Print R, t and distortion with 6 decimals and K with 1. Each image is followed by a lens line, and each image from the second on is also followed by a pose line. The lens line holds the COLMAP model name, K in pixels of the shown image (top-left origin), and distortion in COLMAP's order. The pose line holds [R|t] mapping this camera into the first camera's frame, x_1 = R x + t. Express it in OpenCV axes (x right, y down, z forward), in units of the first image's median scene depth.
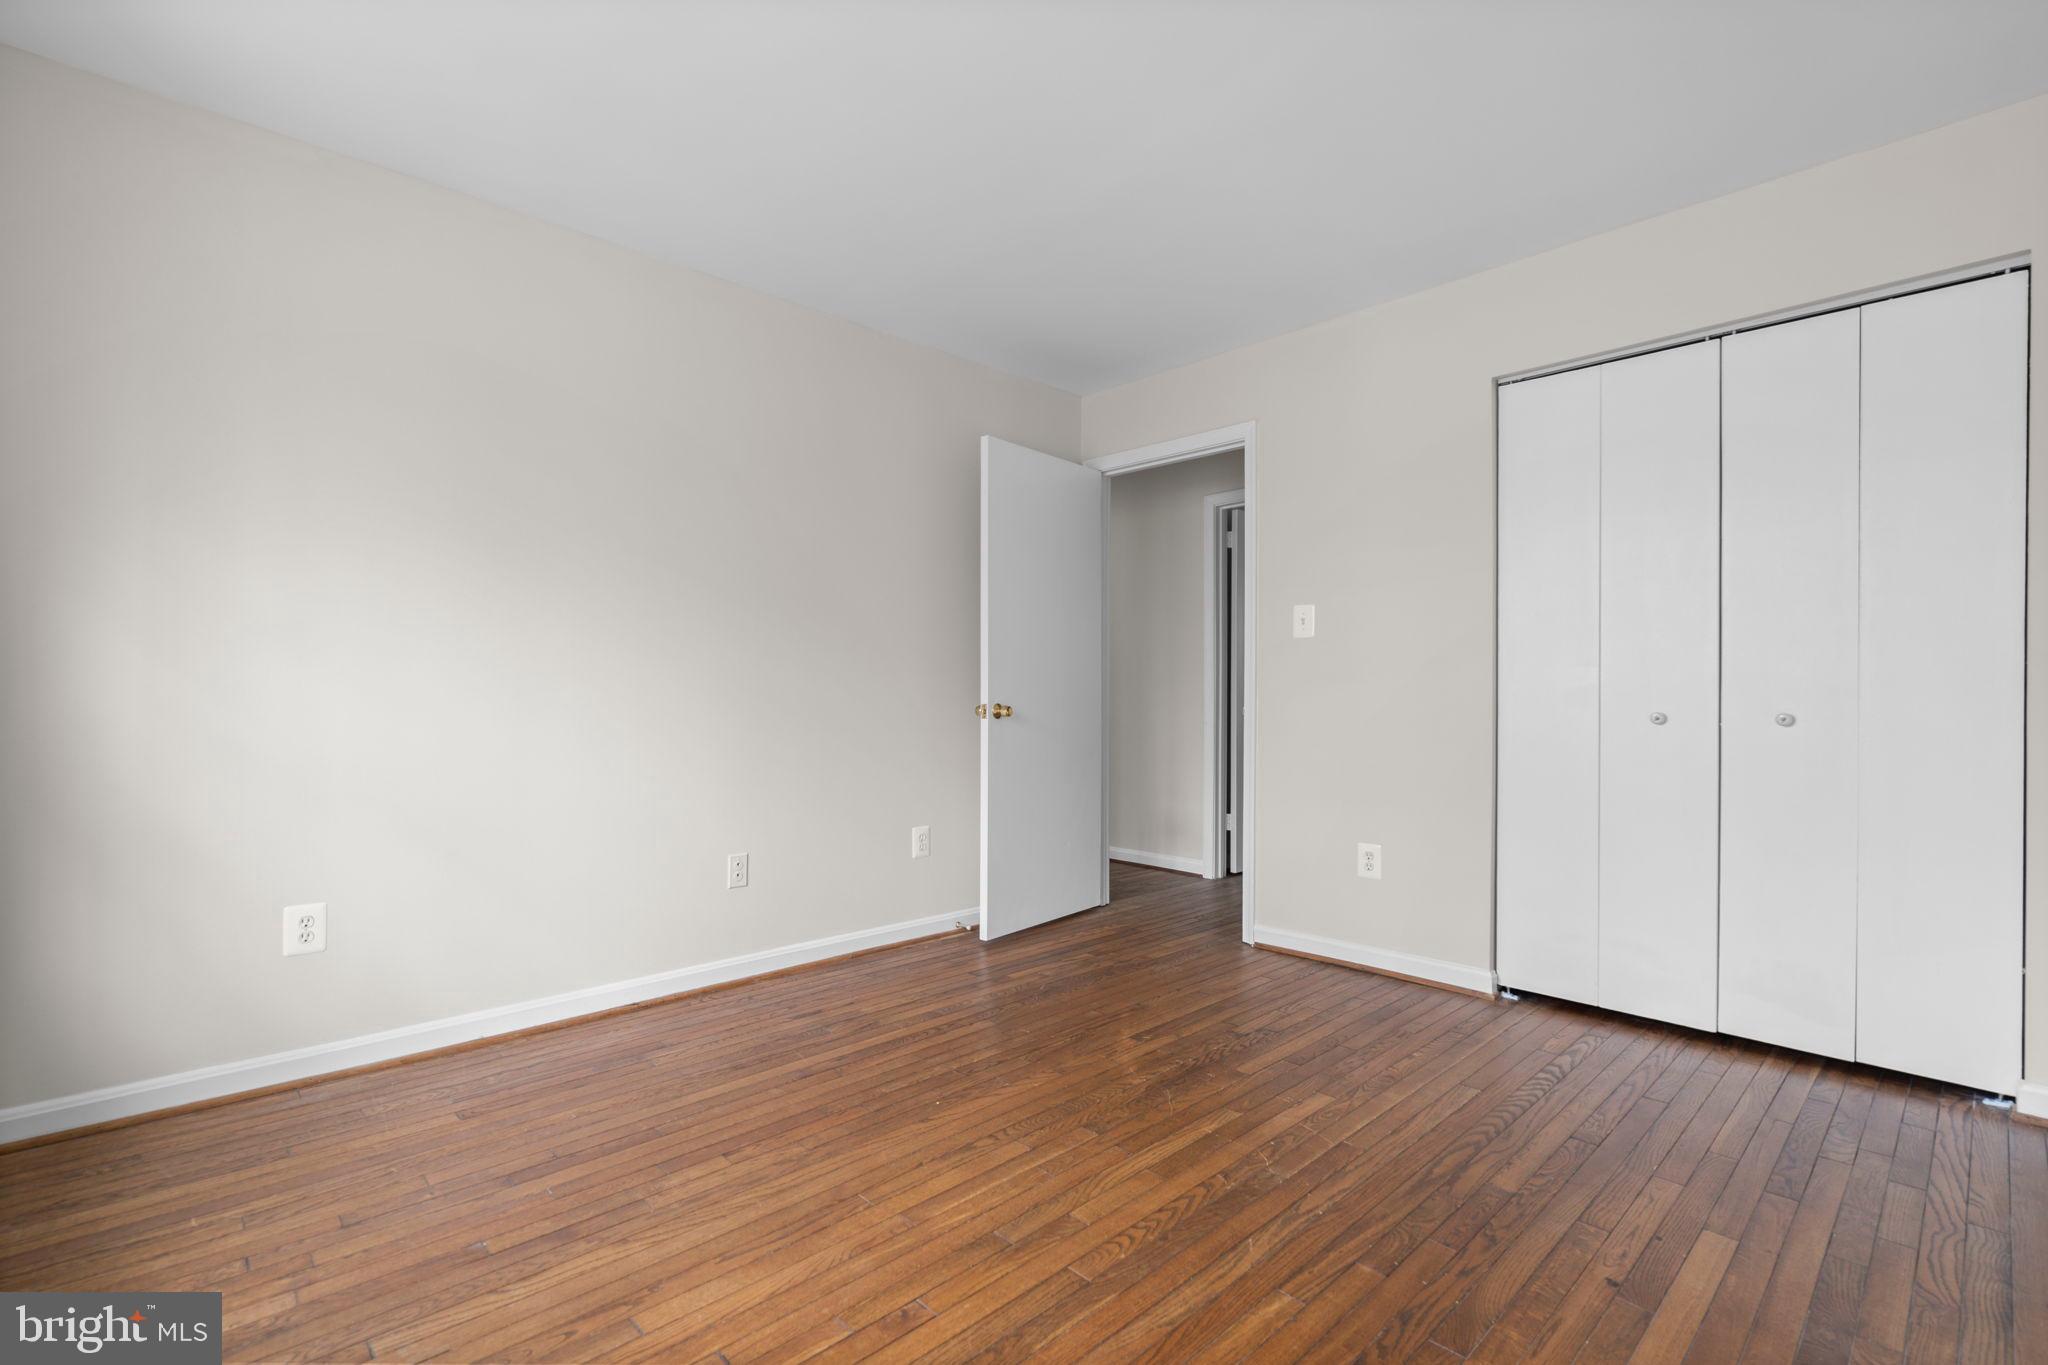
lens RADIAL K [[930.4, 0, 1030.8], [0, 930.4, 680.4], [0, 0, 1]] dist [0.028242, 0.000180]
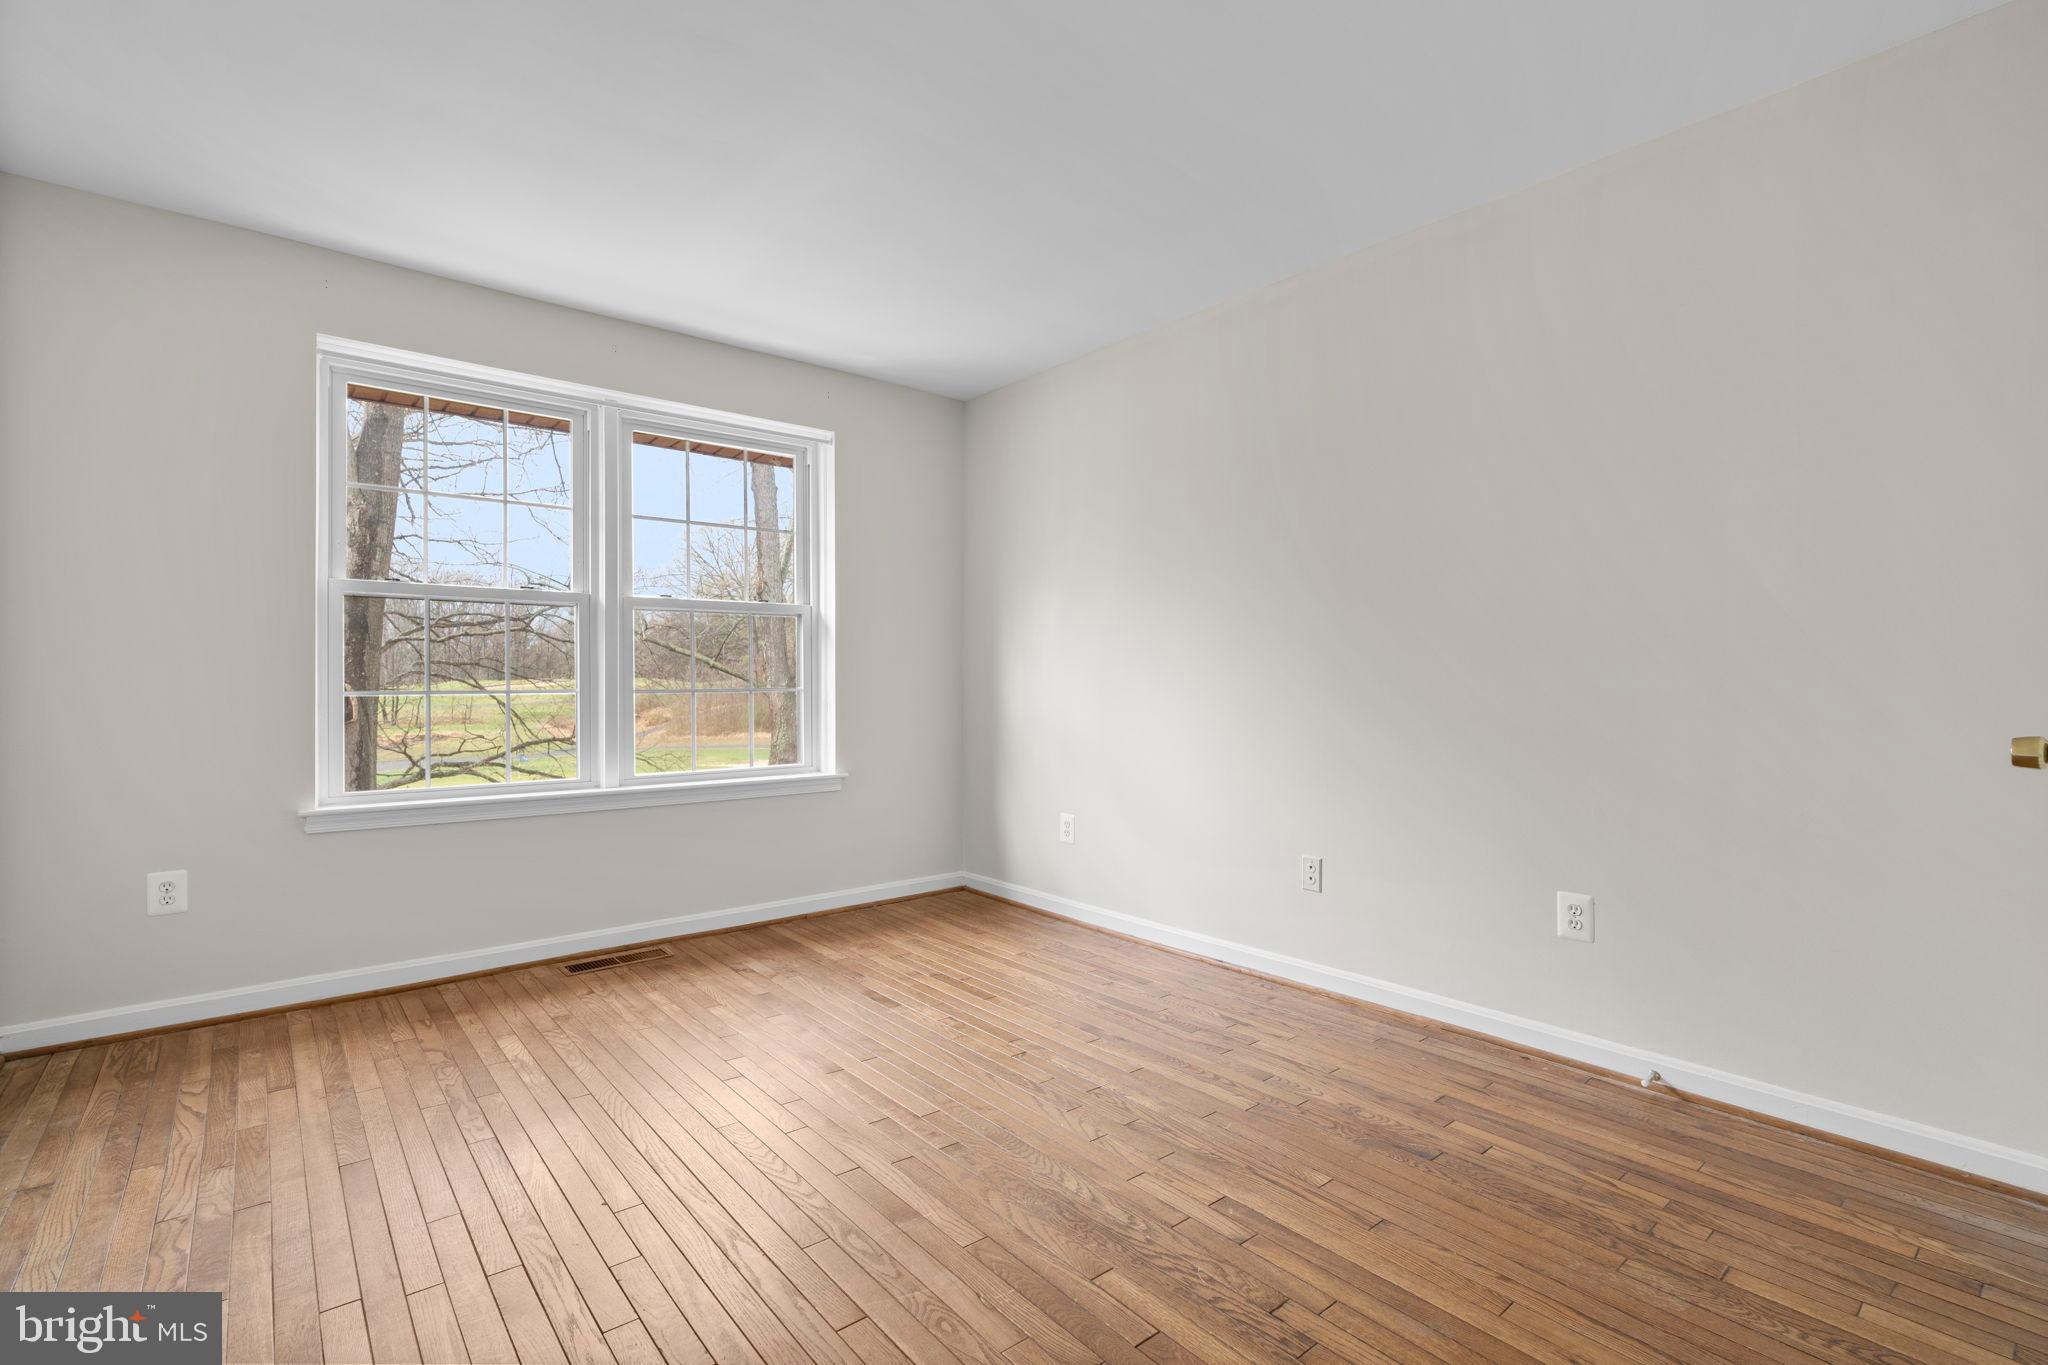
lens RADIAL K [[930.4, 0, 1016.9], [0, 930.4, 676.6], [0, 0, 1]] dist [0.028242, 0.000180]
pose [[-0.065794, -0.020277, -0.997627, 0.690170], [0.004910, 0.999775, -0.020644, 0.019413], [0.997821, -0.006256, -0.065680, 0.778496]]
